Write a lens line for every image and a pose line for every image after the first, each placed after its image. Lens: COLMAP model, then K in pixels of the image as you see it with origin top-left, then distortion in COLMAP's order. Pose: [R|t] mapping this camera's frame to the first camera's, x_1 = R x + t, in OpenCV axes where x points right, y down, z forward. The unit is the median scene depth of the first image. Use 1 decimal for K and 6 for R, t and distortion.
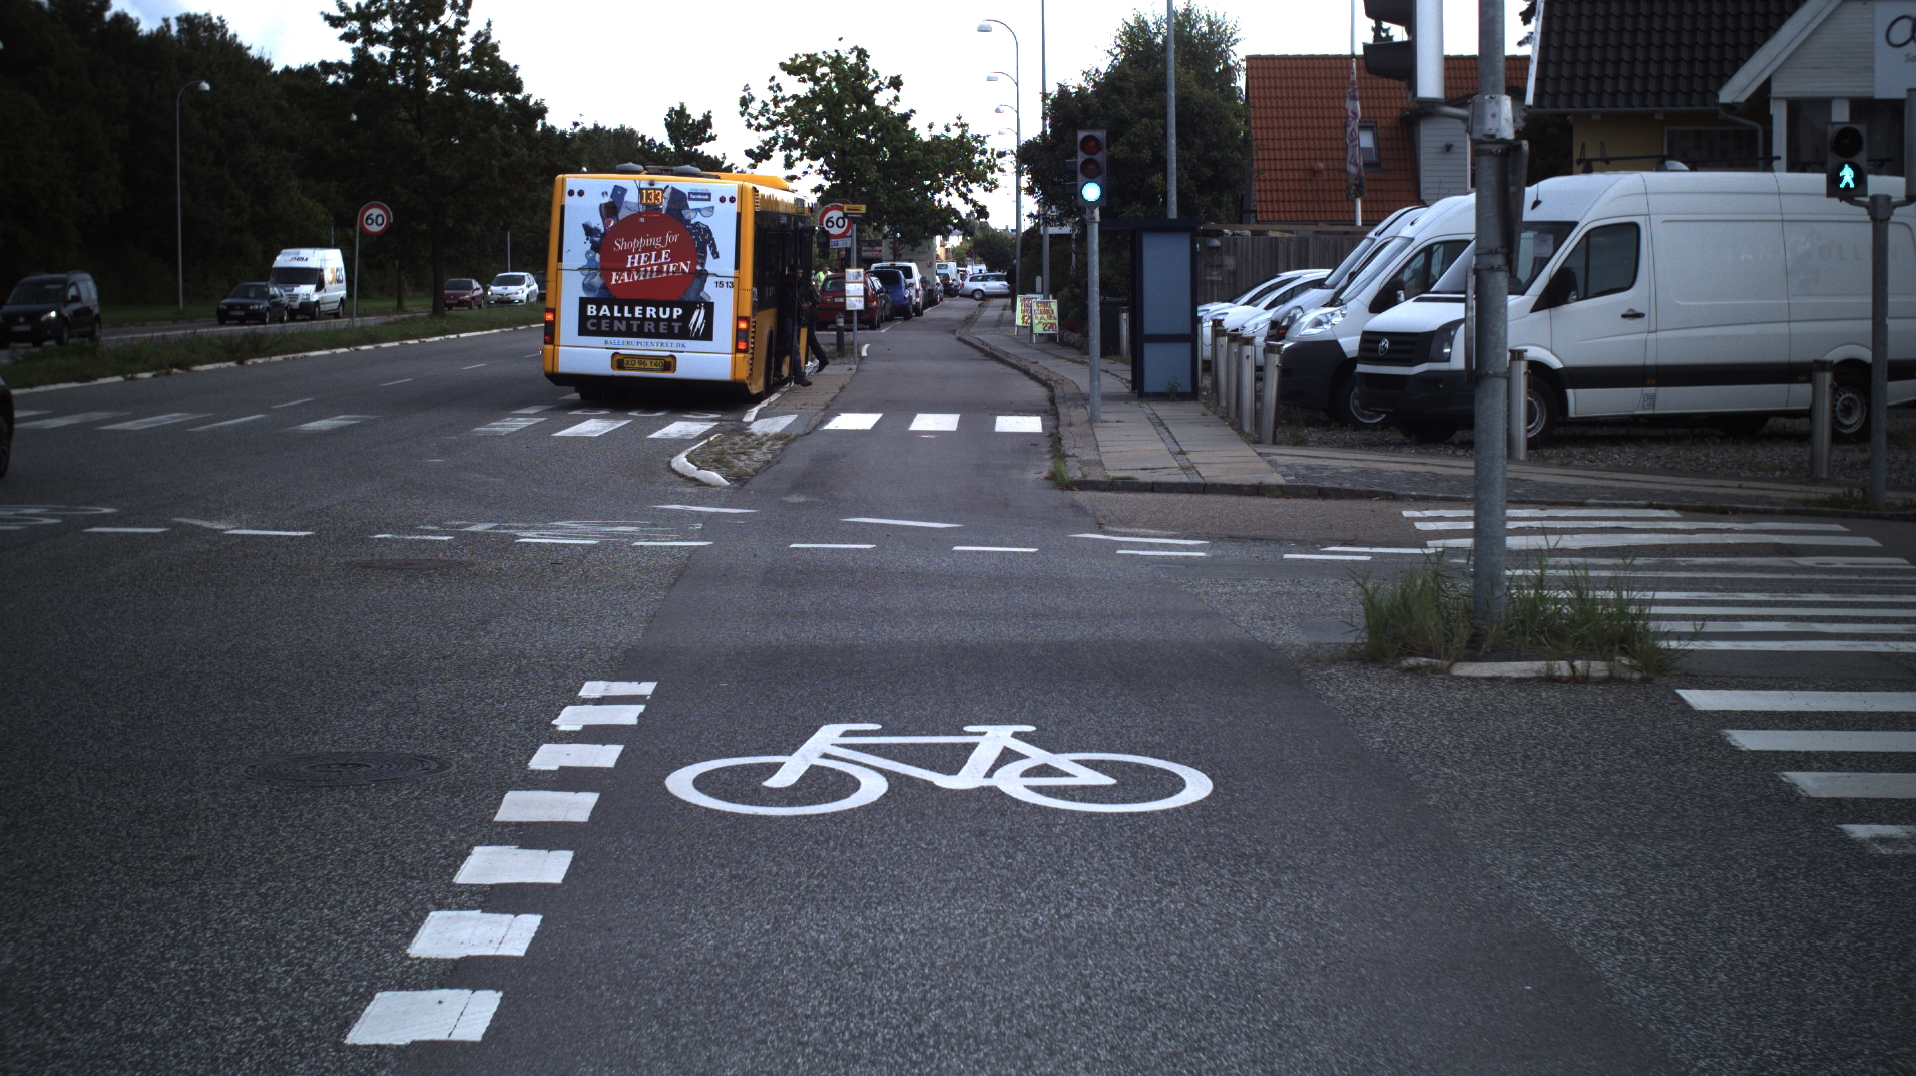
lens RADIAL K [[3336.9, 0, 974.4], [0, 3336.9, 521.1], [0, 0, 1]] dist [-0.264305, 0.000000]
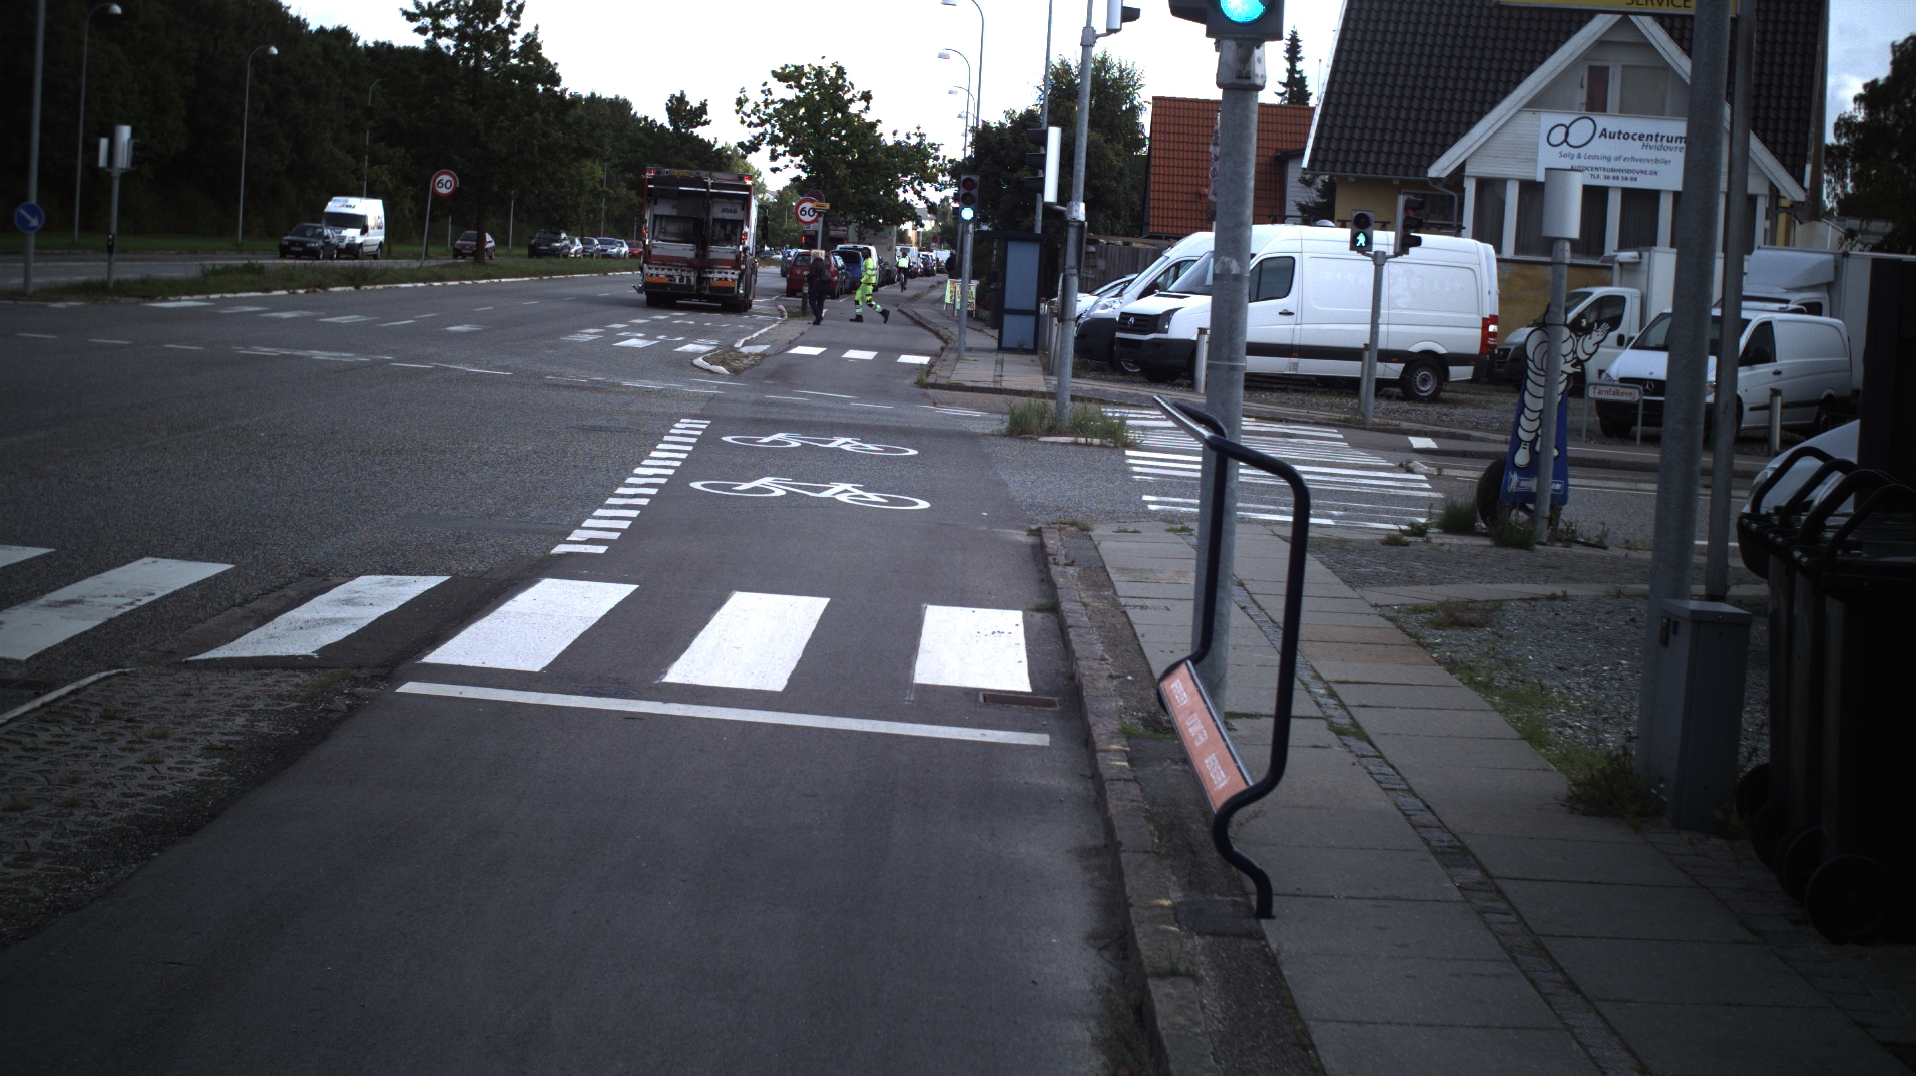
lens RADIAL K [[3336.9, 0, 950.1], [0, 3336.9, 546.4], [0, 0, 1]] dist [-0.264305, 0.000000]
pose [[0.997544, 0.069730, 0.006577, 0.019981], [-0.069806, 0.997488, 0.012054, 0.028534], [-0.005720, -0.012484, 0.999906, -0.415365]]
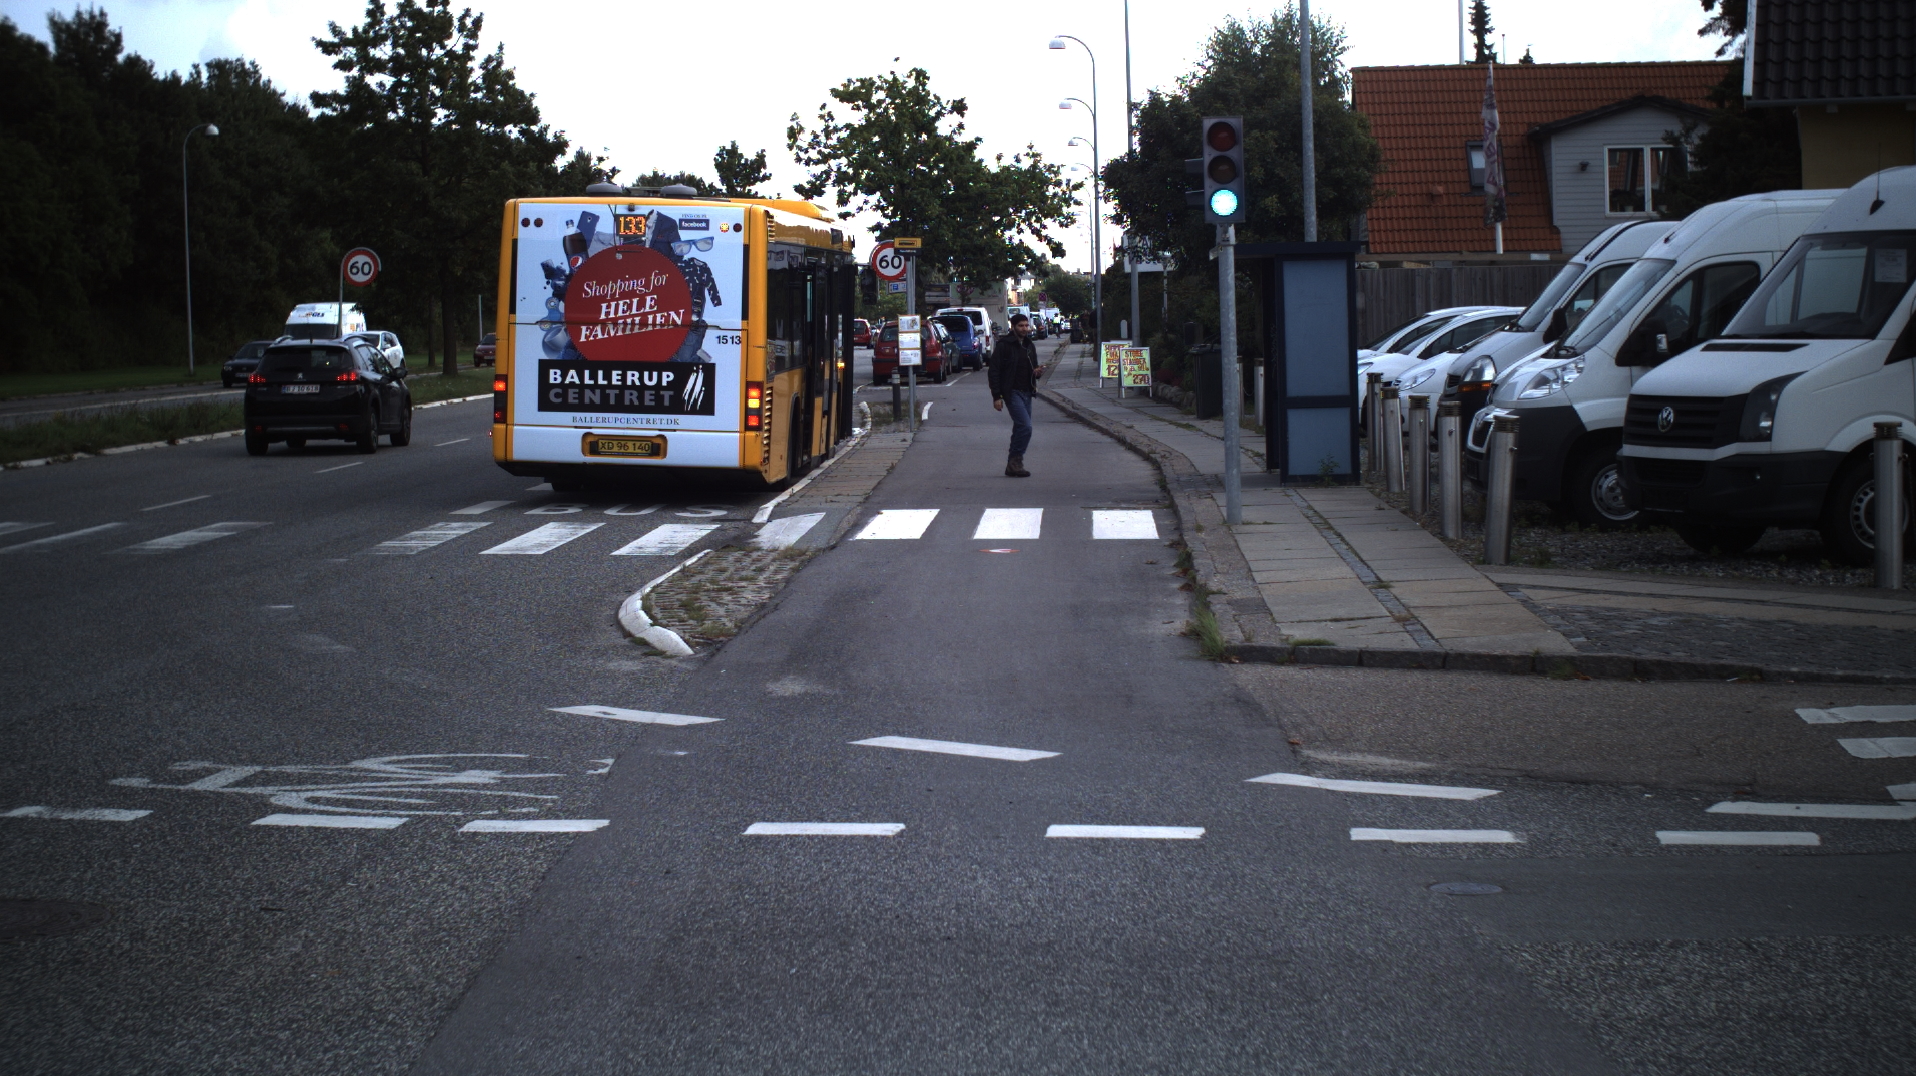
lens RADIAL K [[3336.9, 0, 960.4], [0, 3336.9, 528.9], [0, 0, 1]] dist [-0.264305, 0.000000]
pose [[0.999500, -0.016671, -0.026852, -0.002310], [0.016373, 0.999802, -0.011296, -0.015892], [0.027035, 0.010851, 0.999576, 0.208130]]
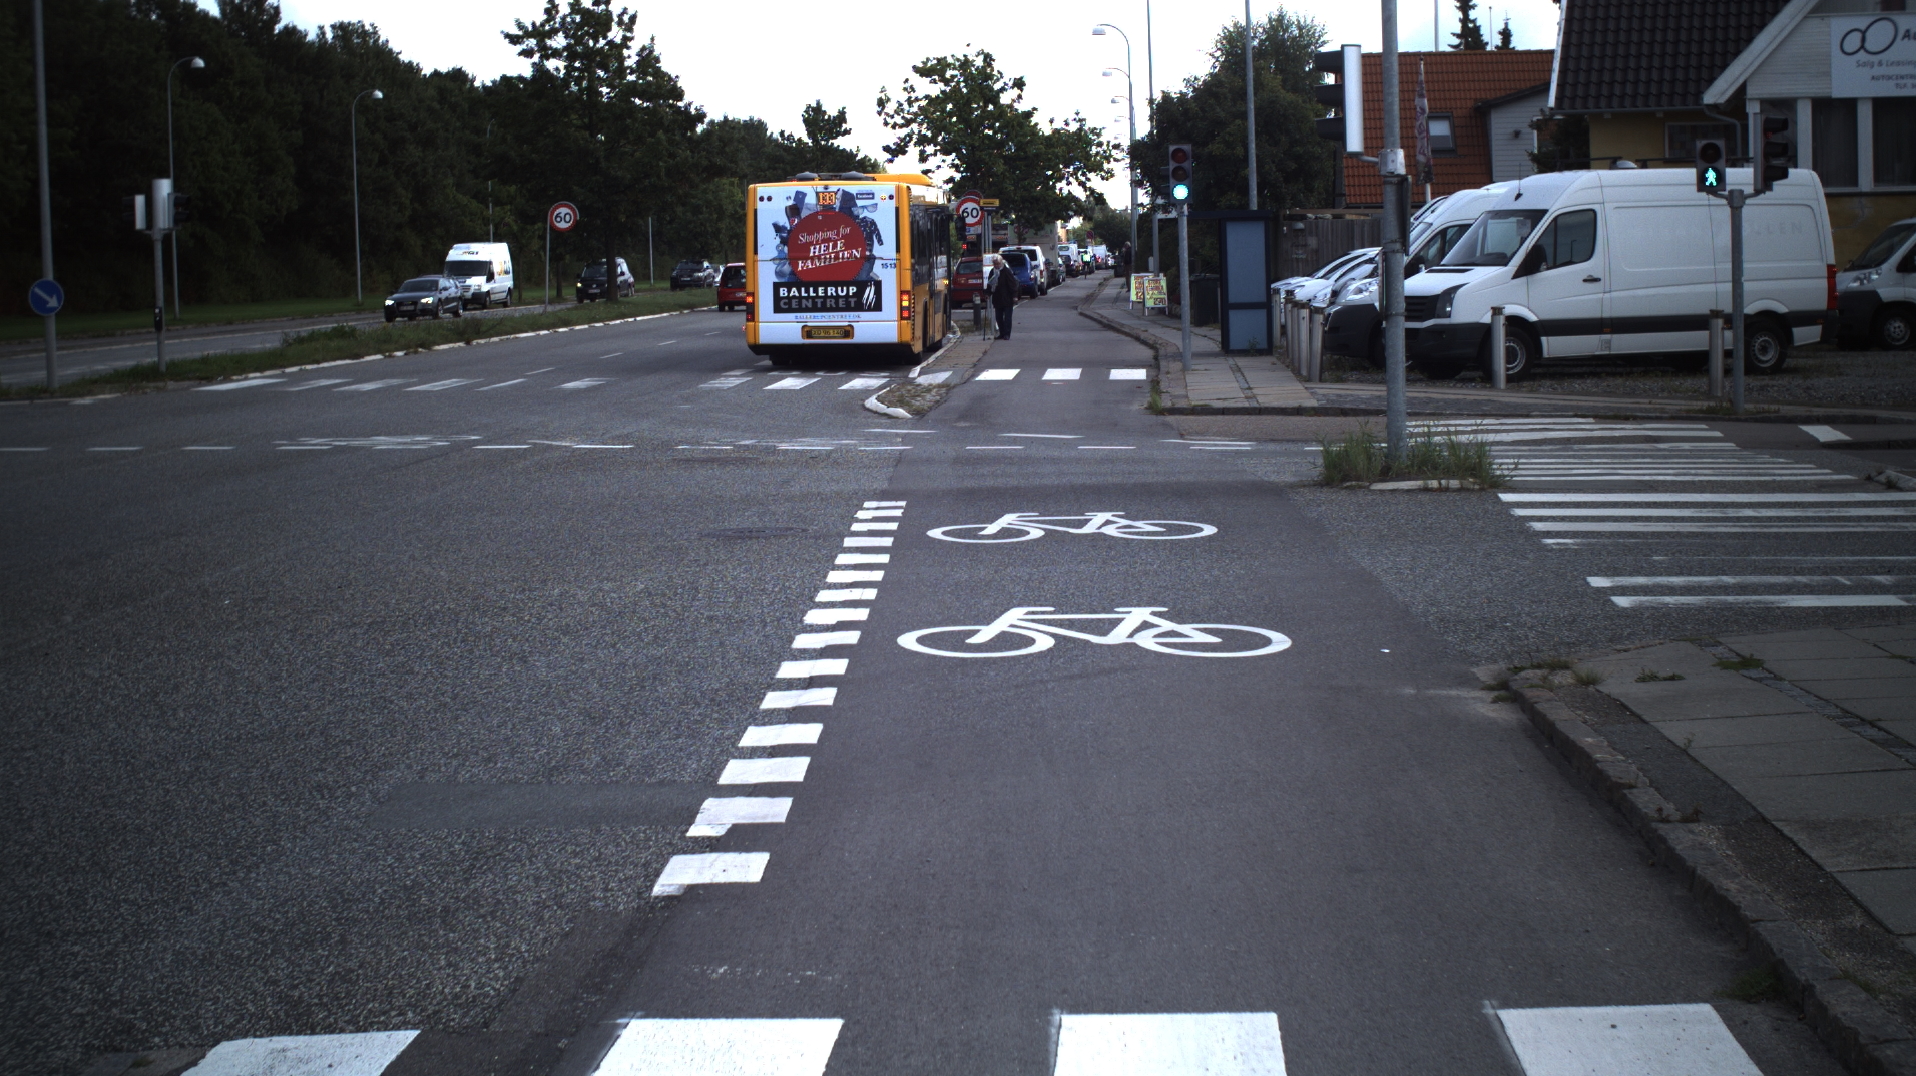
lens RADIAL K [[3336.9, 0, 953.9], [0, 3336.9, 533.1], [0, 0, 1]] dist [-0.264305, 0.000000]
pose [[0.998902, -0.016402, -0.043892, 0.001300], [0.016804, 0.999820, 0.008805, 0.014516], [0.043740, -0.009533, 0.998997, -0.208173]]
